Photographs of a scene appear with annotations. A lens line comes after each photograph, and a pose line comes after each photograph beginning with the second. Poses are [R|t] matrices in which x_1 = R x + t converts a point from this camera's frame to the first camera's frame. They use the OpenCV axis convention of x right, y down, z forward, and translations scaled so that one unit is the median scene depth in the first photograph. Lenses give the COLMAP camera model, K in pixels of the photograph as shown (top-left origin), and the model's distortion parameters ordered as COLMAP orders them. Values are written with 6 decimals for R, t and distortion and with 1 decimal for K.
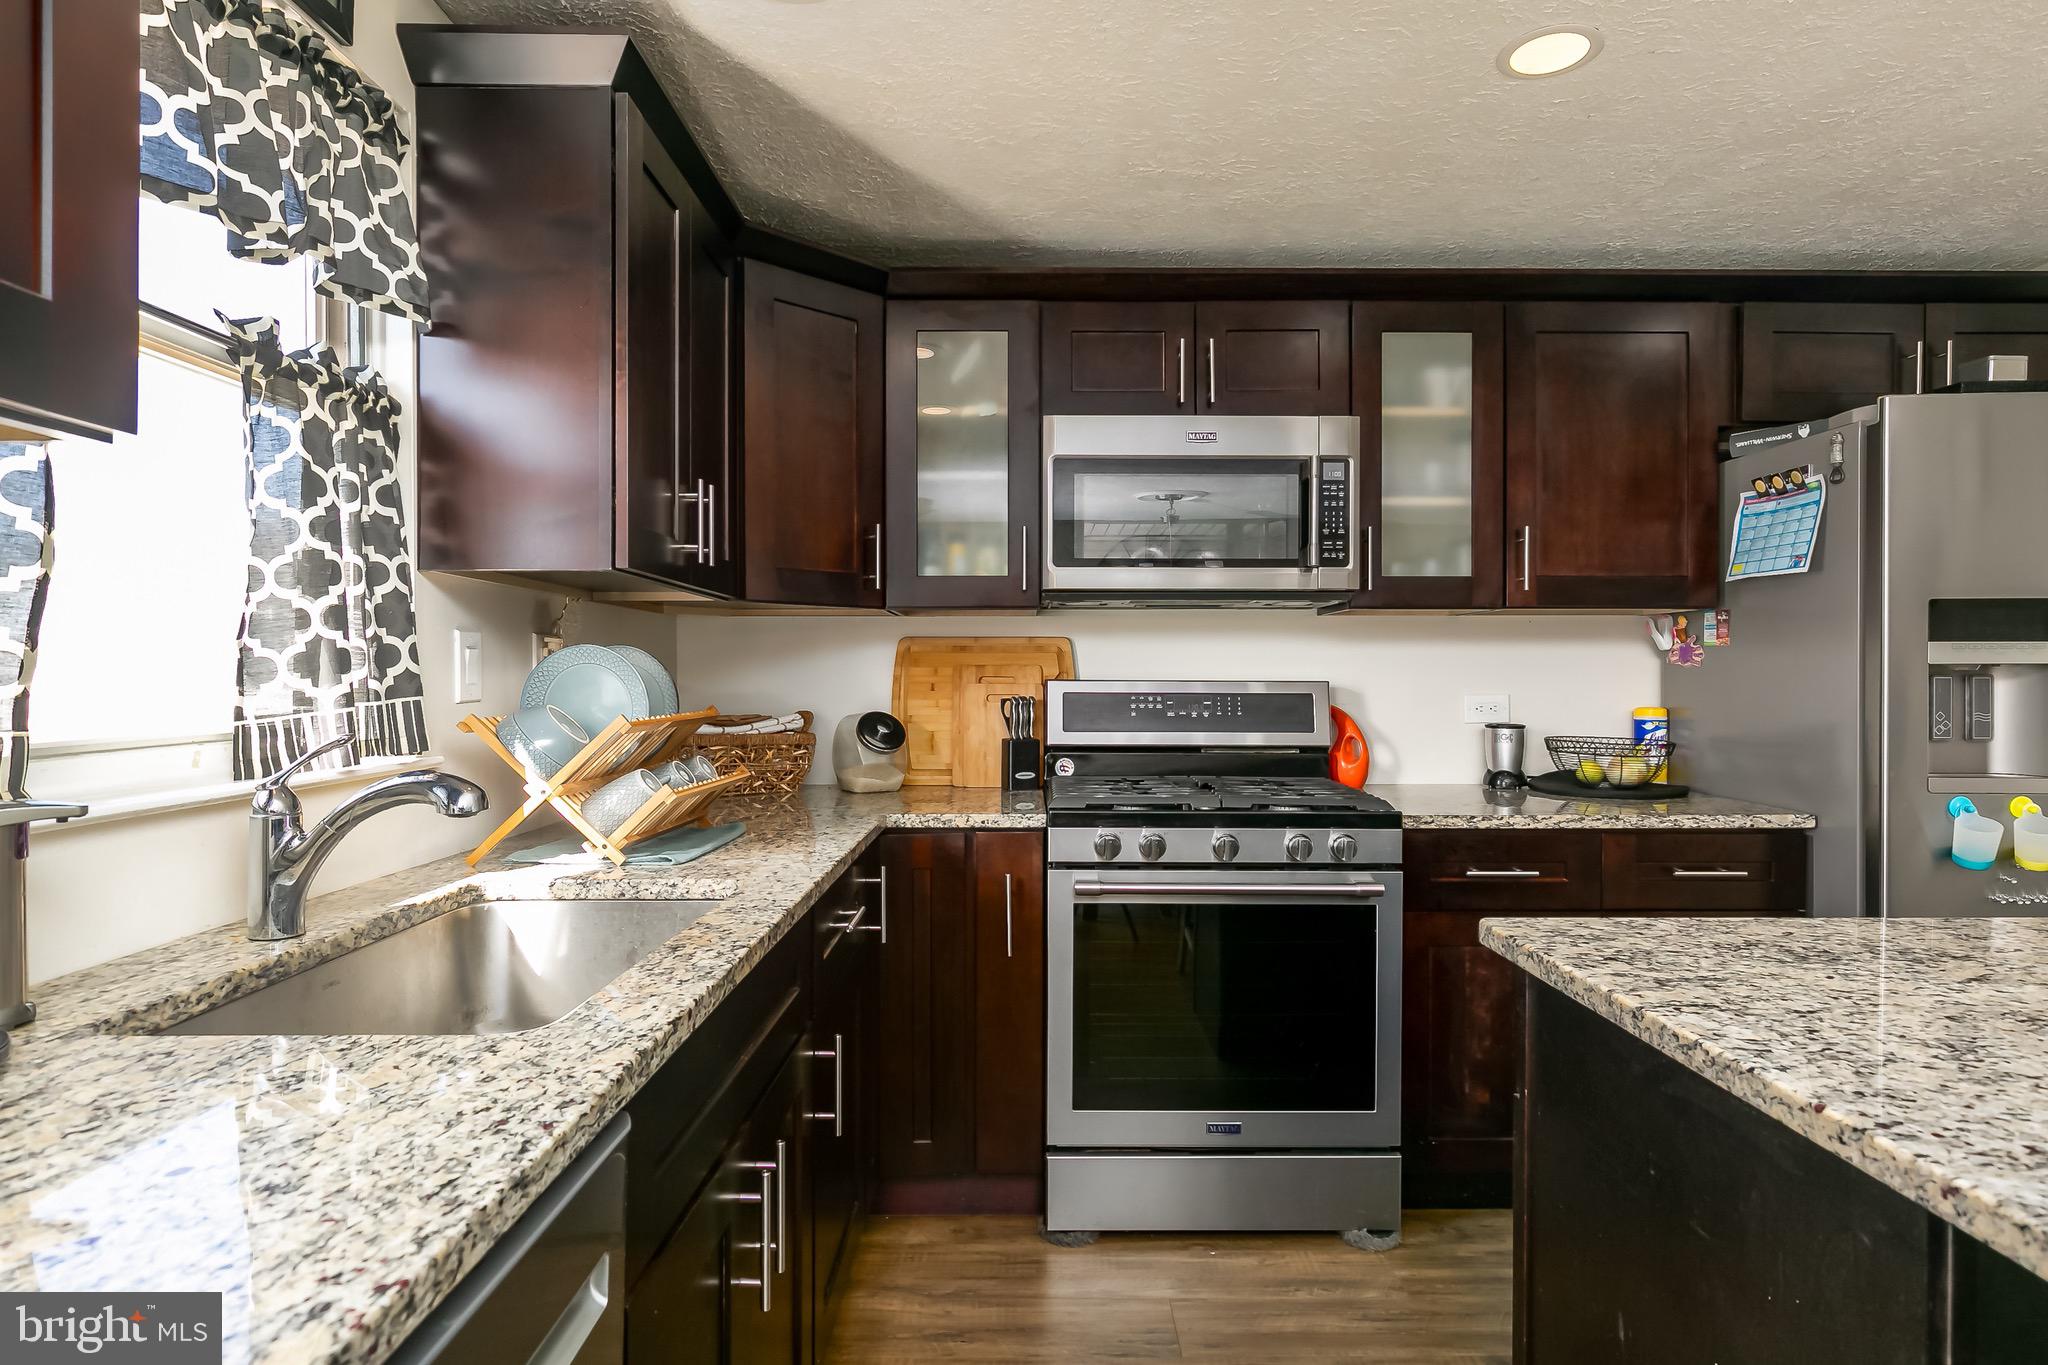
lens RADIAL K [[1116.1, 0, 1024.0], [0, 1116.1, 682.5], [0, 0, 1]] dist [-0.000096, 0.000150]
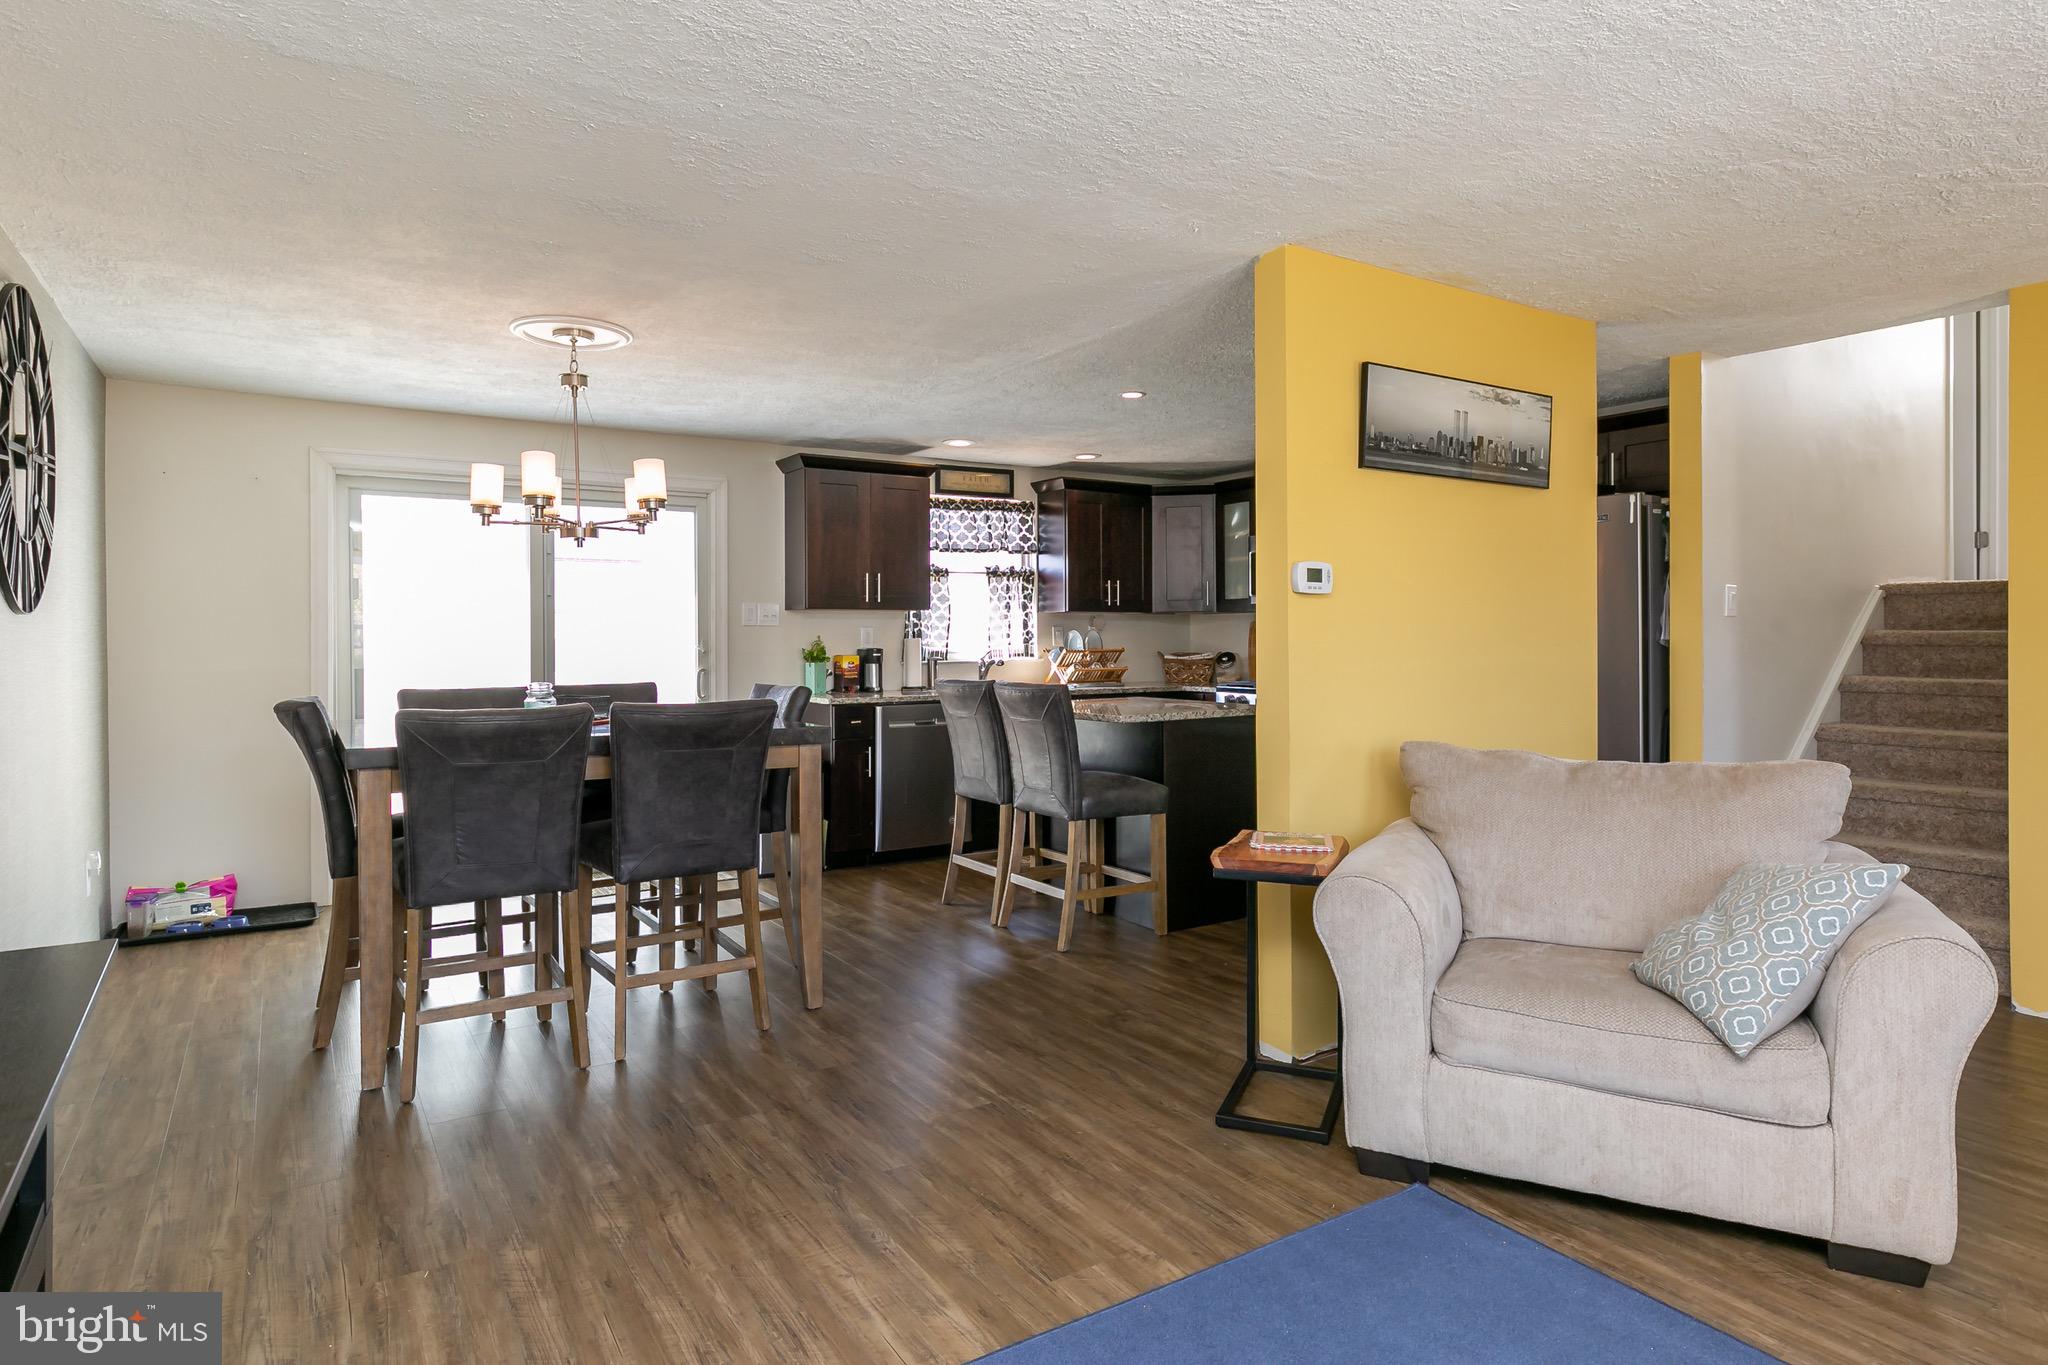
lens RADIAL K [[1138.4, 0, 1021.4], [0, 1138.4, 644.7], [0, 0, 1]] dist [0.001125, -0.000015]
pose [[0.530727, 0.002488, -0.847539, 1.927802], [-0.000184, 0.999996, 0.002820, 0.002998], [0.847543, -0.001341, 0.530725, -0.821896]]
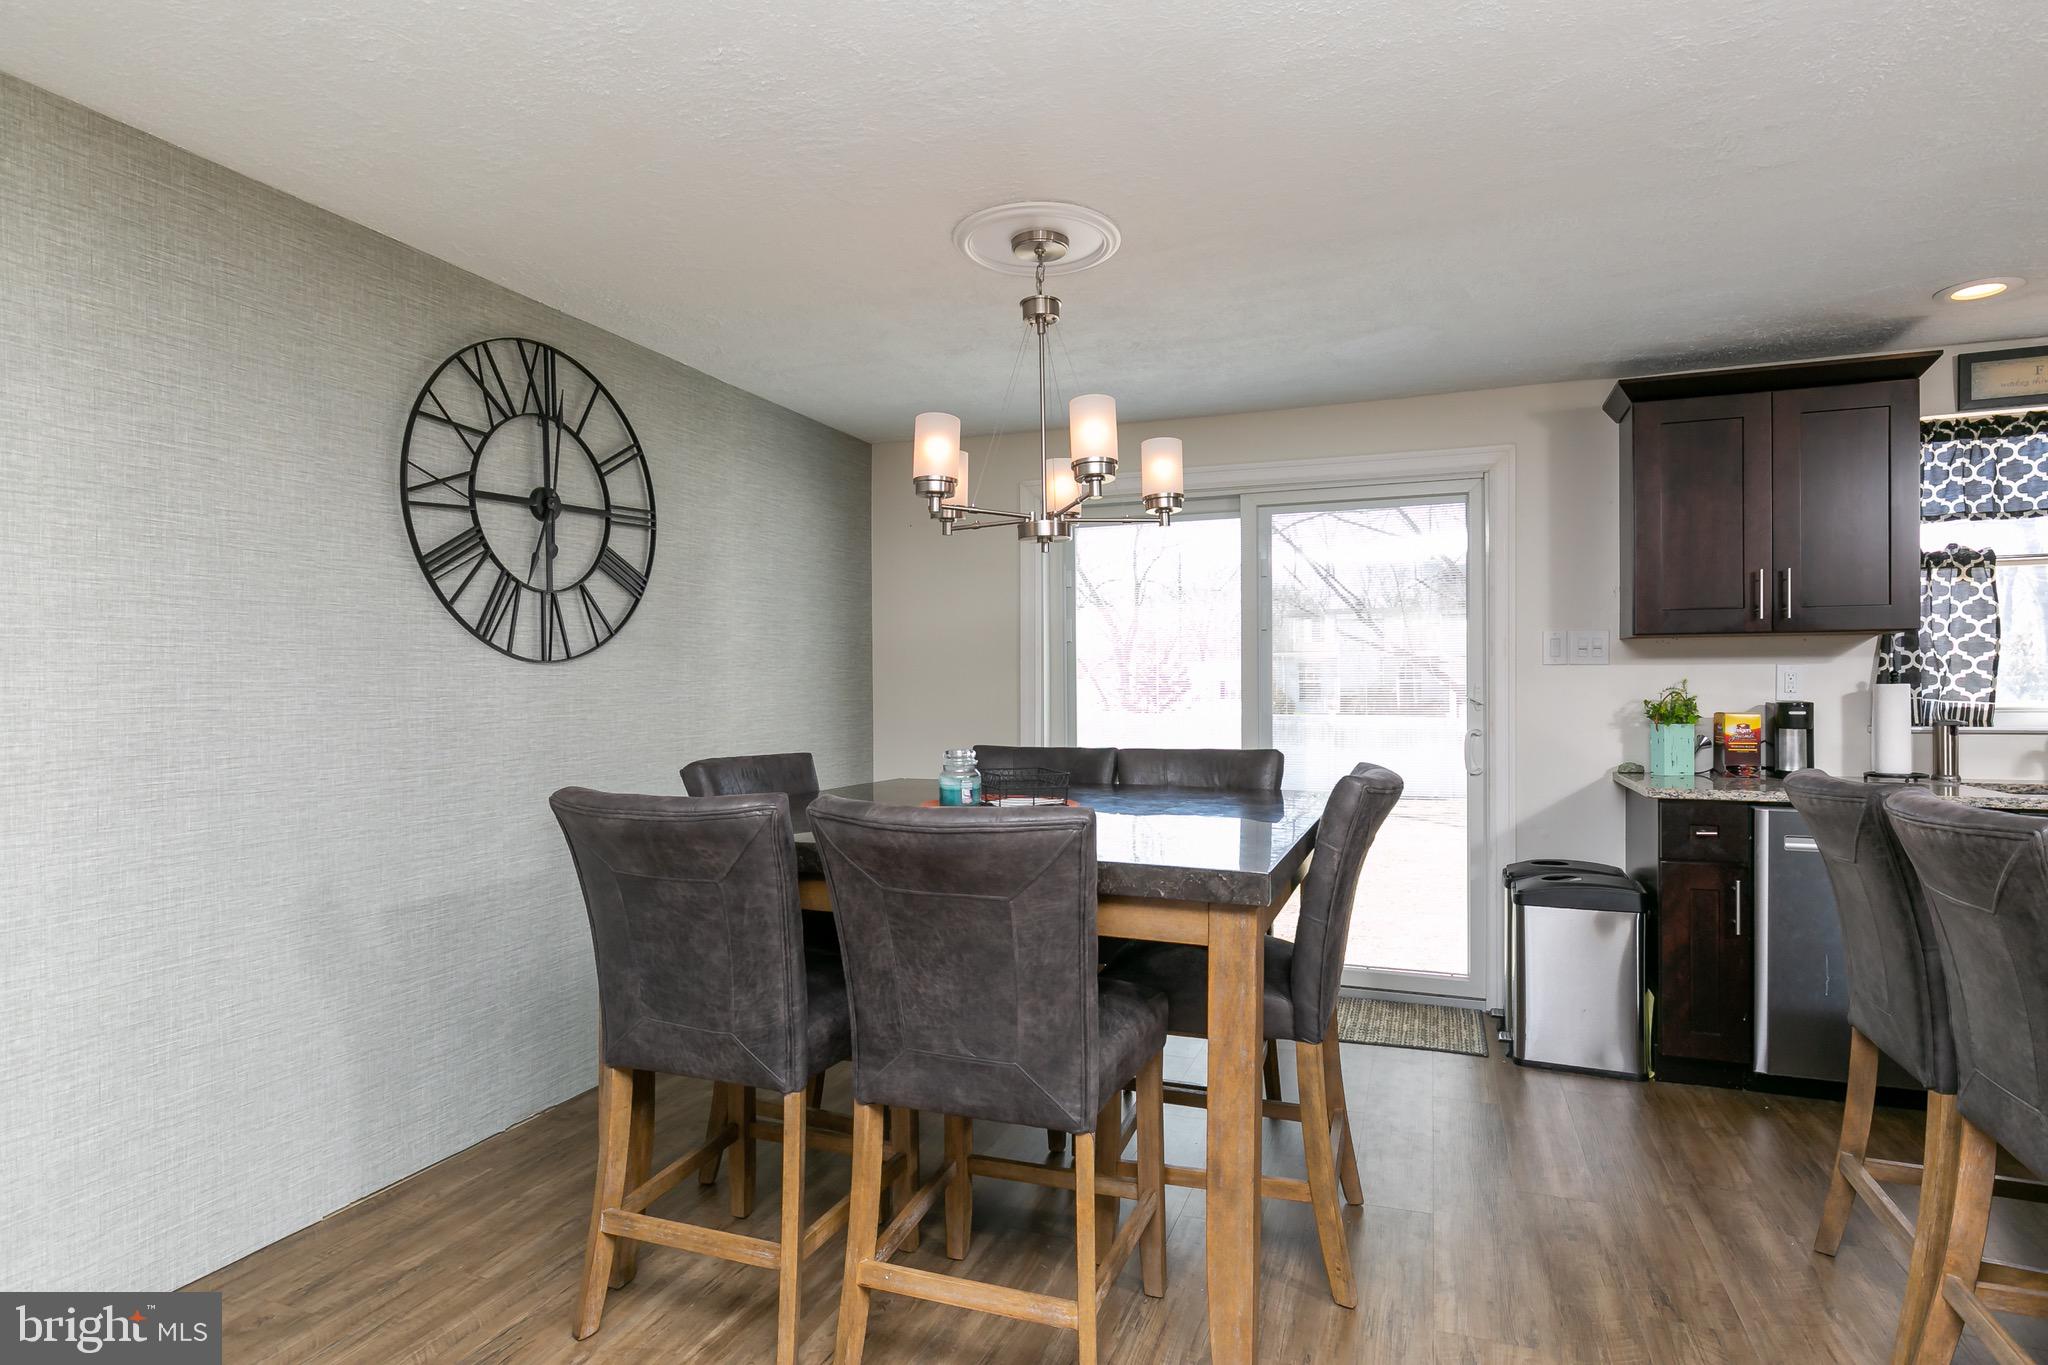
lens RADIAL K [[1076.0, 0, 1024.0], [0, 1076.0, 682.5], [0, 0, 1]] dist [0.002566, 0.000751]
pose [[-0.369833, -0.003620, -0.929091, 1.252543], [-0.001942, 0.999993, -0.003123, -0.000319], [0.929096, 0.000649, -0.369837, -0.179781]]
